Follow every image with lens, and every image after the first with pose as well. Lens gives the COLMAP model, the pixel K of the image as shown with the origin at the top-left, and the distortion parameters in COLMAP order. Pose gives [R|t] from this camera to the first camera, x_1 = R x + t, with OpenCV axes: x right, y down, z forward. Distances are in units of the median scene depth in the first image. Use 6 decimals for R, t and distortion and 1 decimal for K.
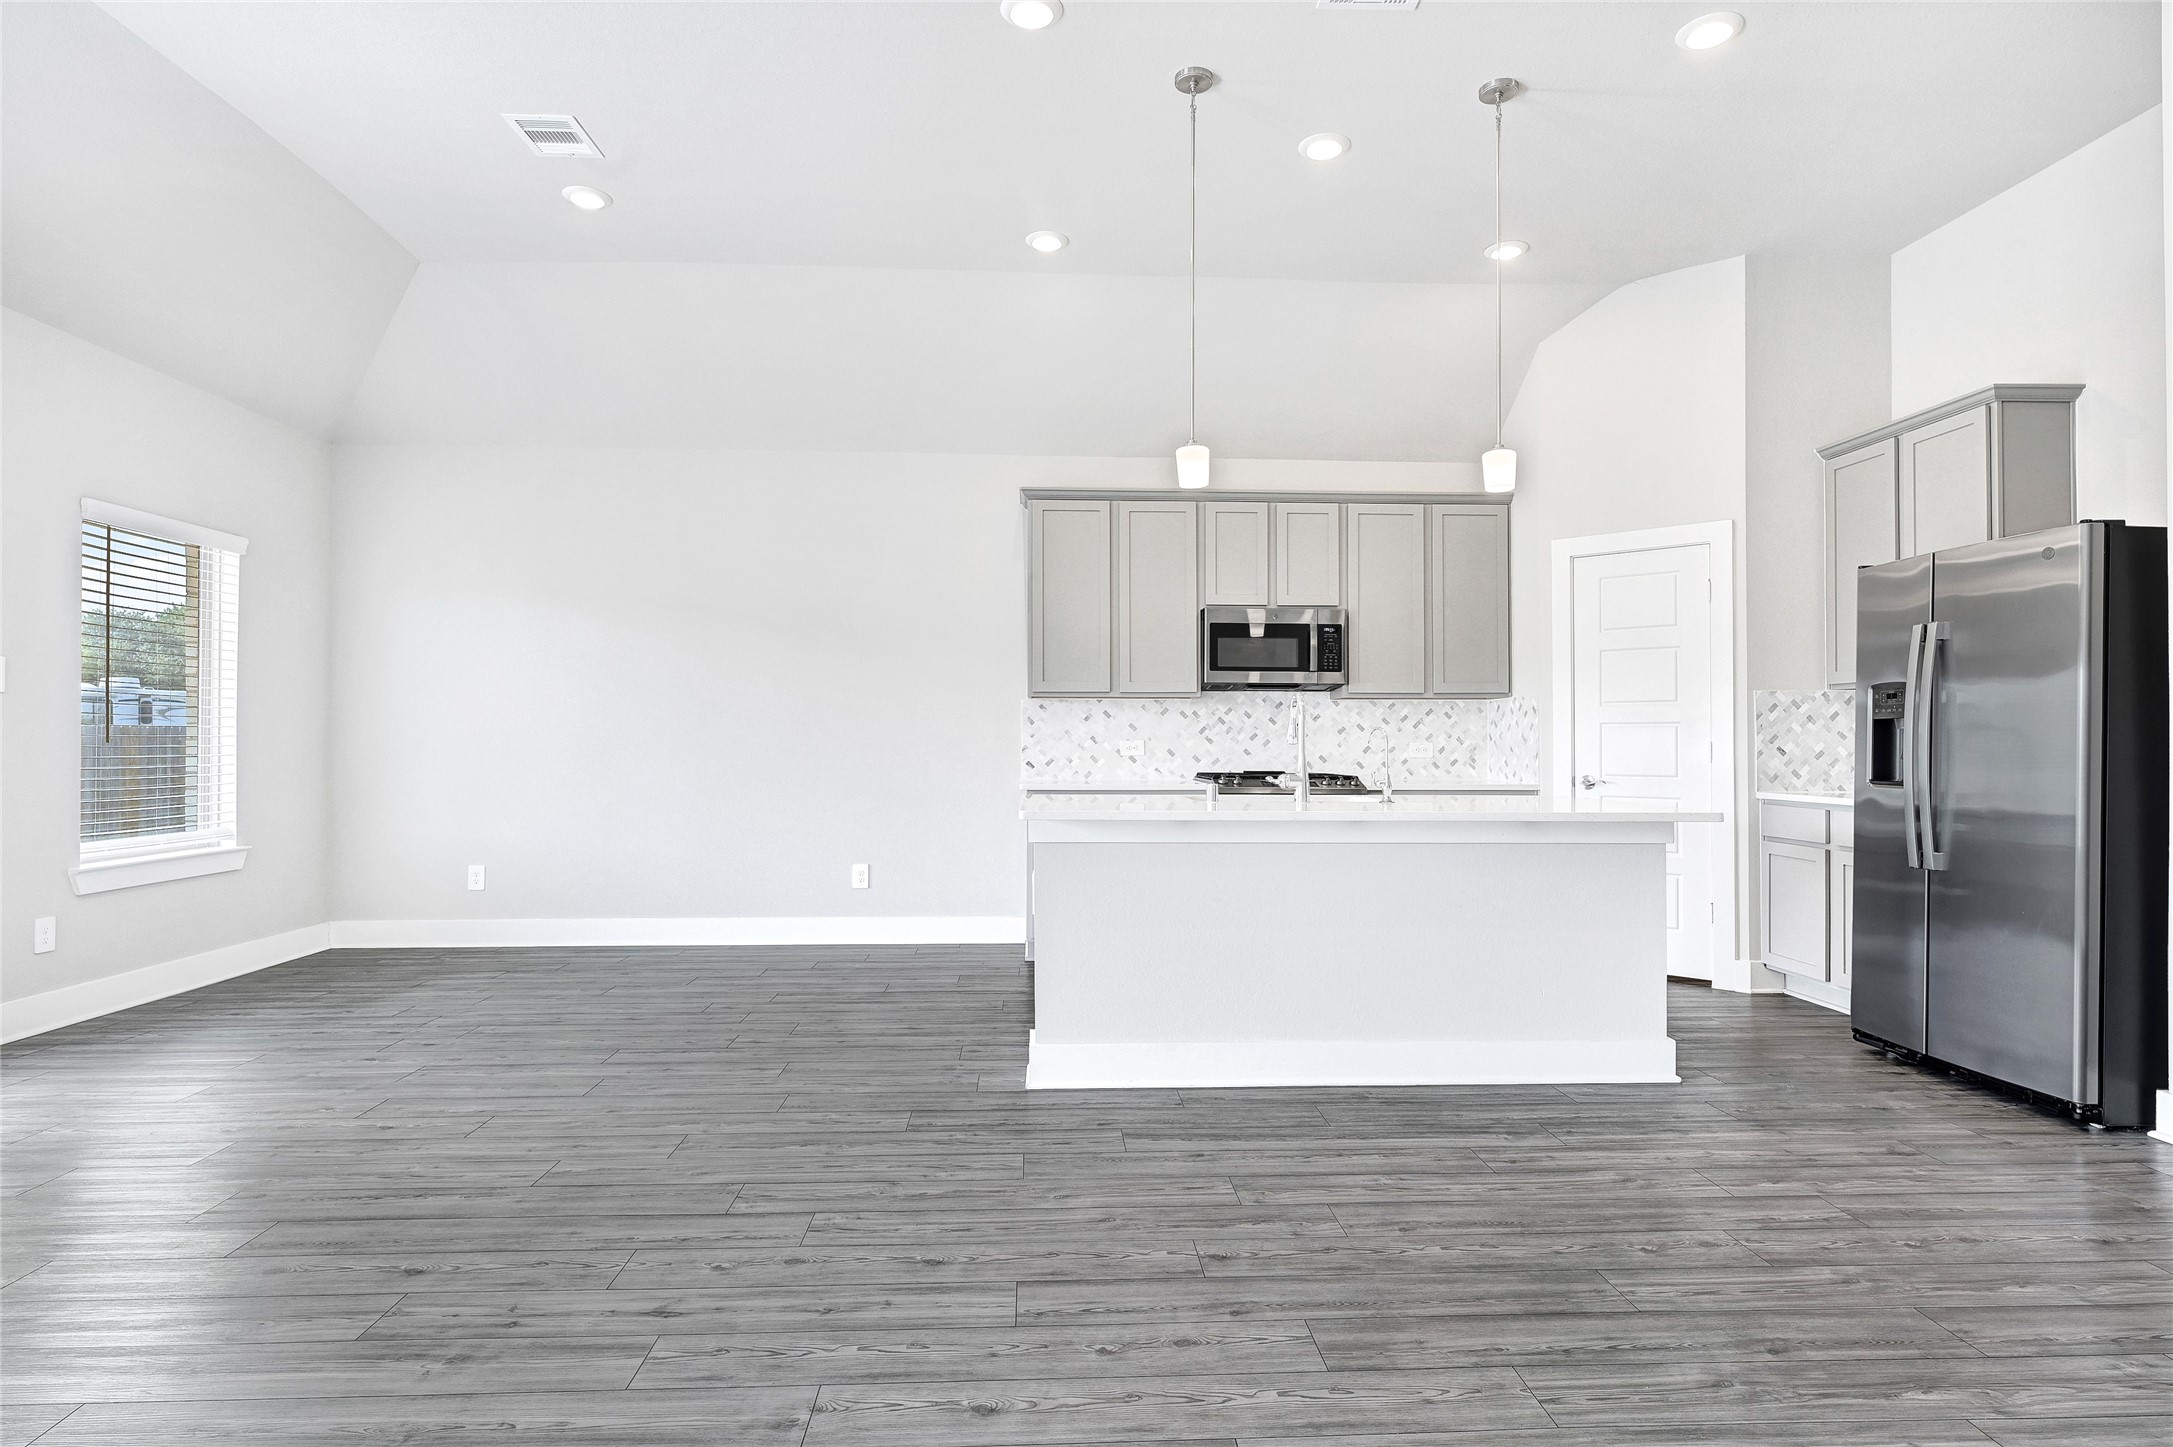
lens RADIAL K [[1133.8, 0, 1095.5], [0, 1133.8, 731.9], [0, 0, 1]] dist [-0.007036, 0.004406]
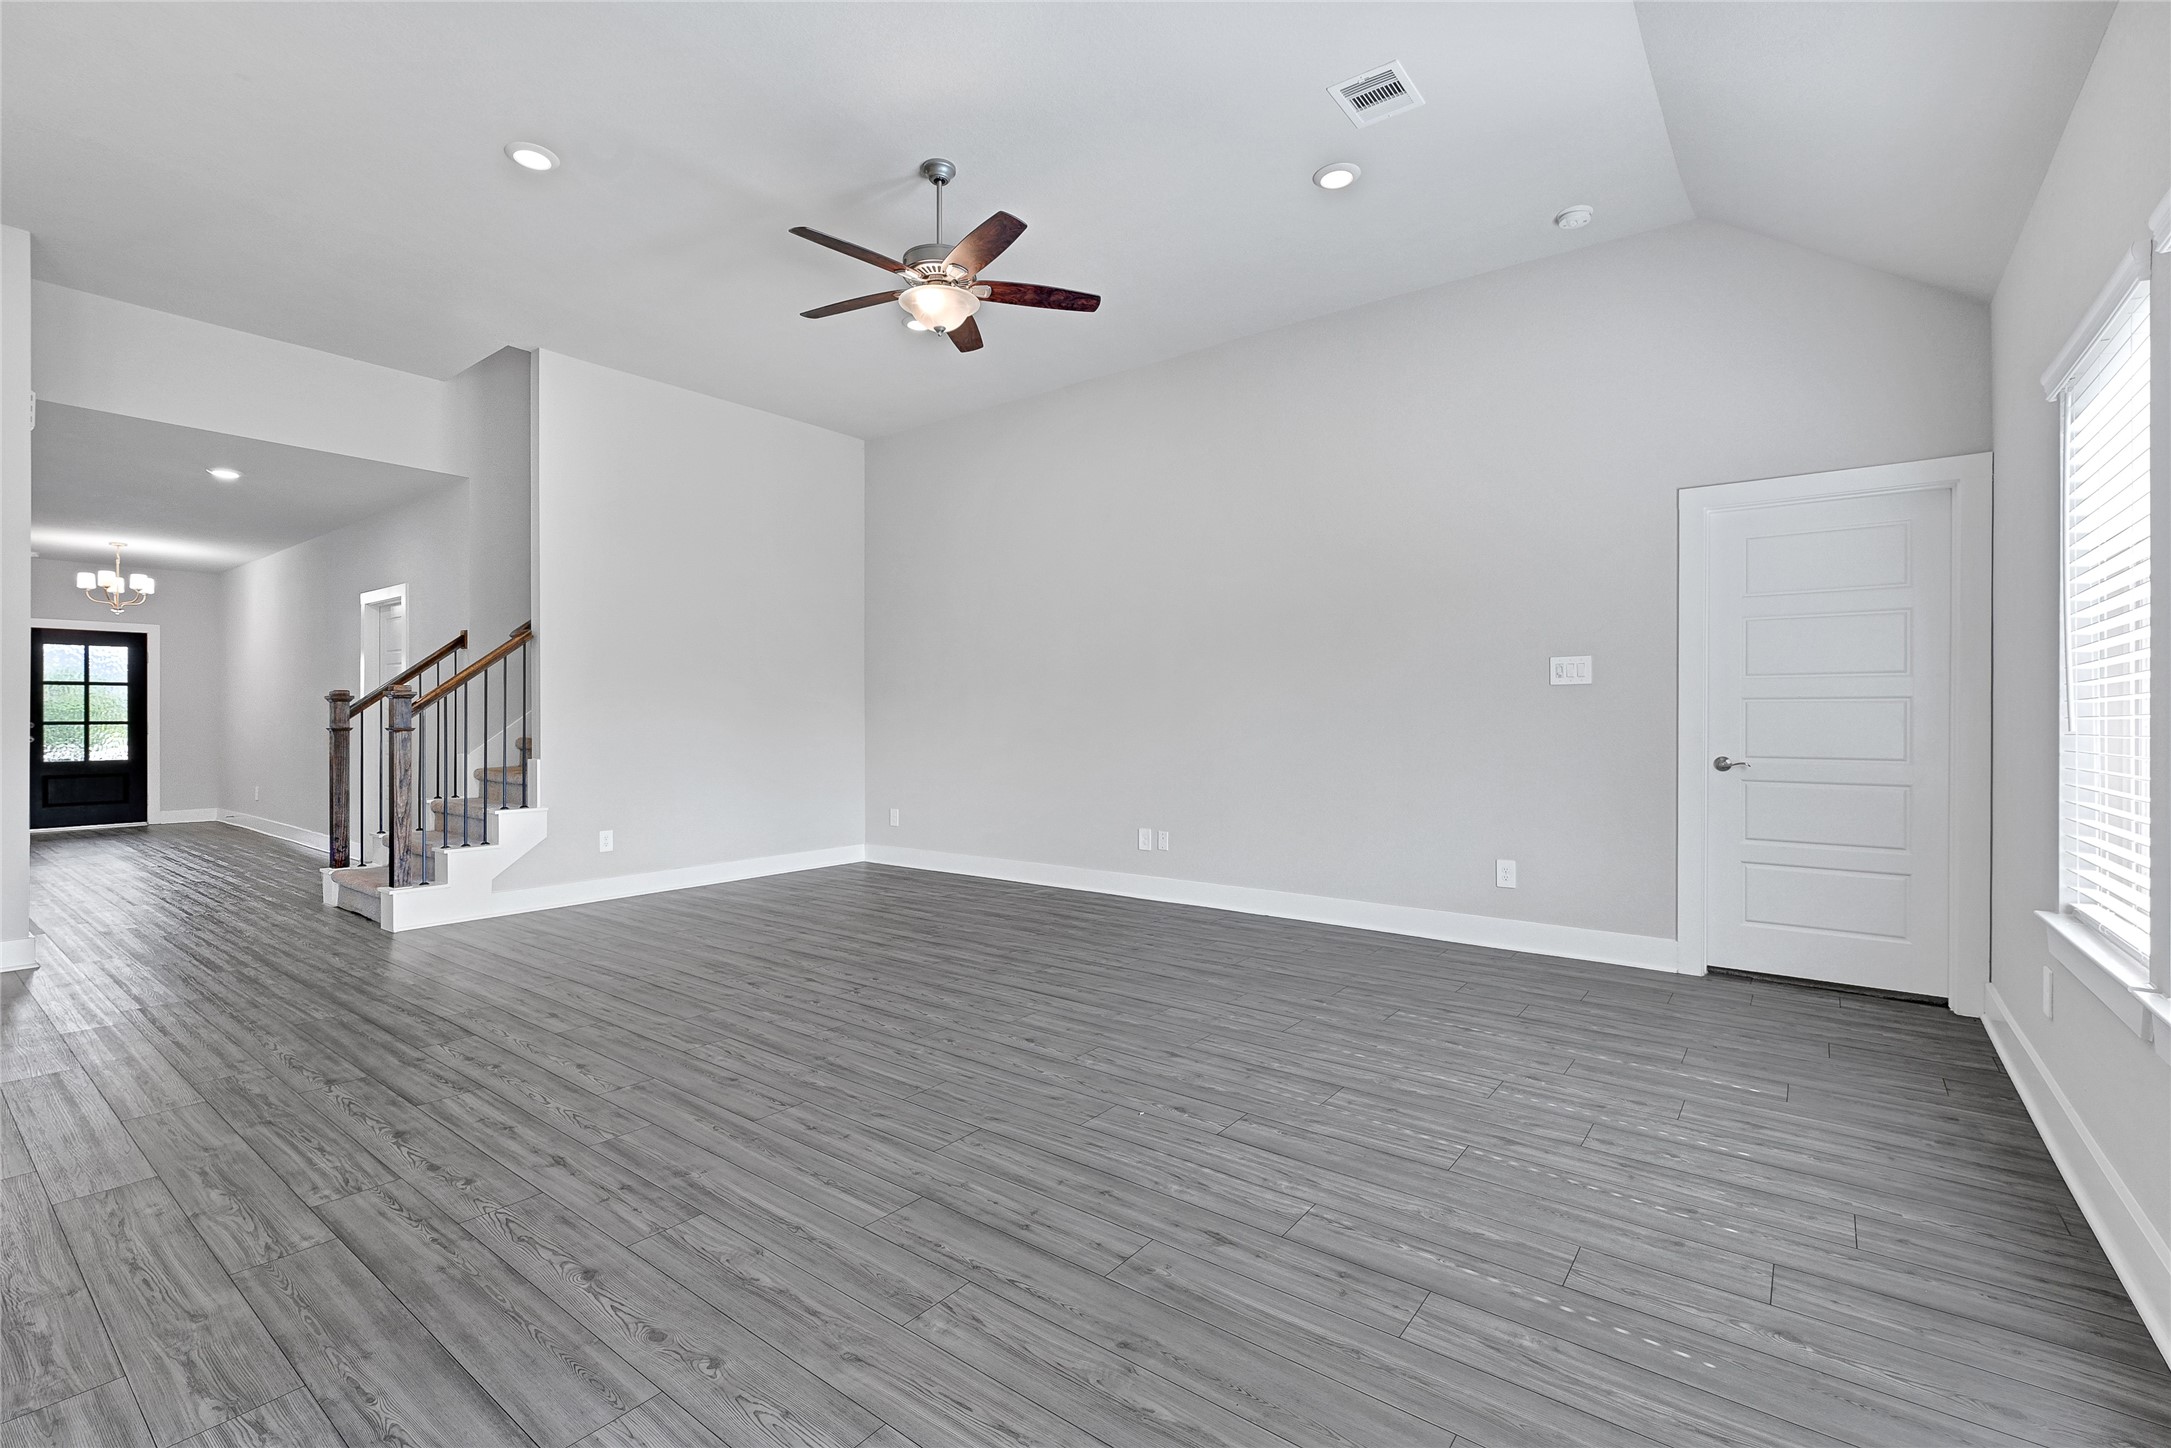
lens RADIAL K [[969.9, 0, 1081.5], [0, 969.9, 726.1], [0, 0, 1]] dist [0.003781, -0.002288]
pose [[-0.759119, -0.006973, 0.650914, -0.579400], [-0.007218, 0.999971, 0.002294, 0.000575], [-0.650911, -0.002957, -0.759148, 0.538295]]
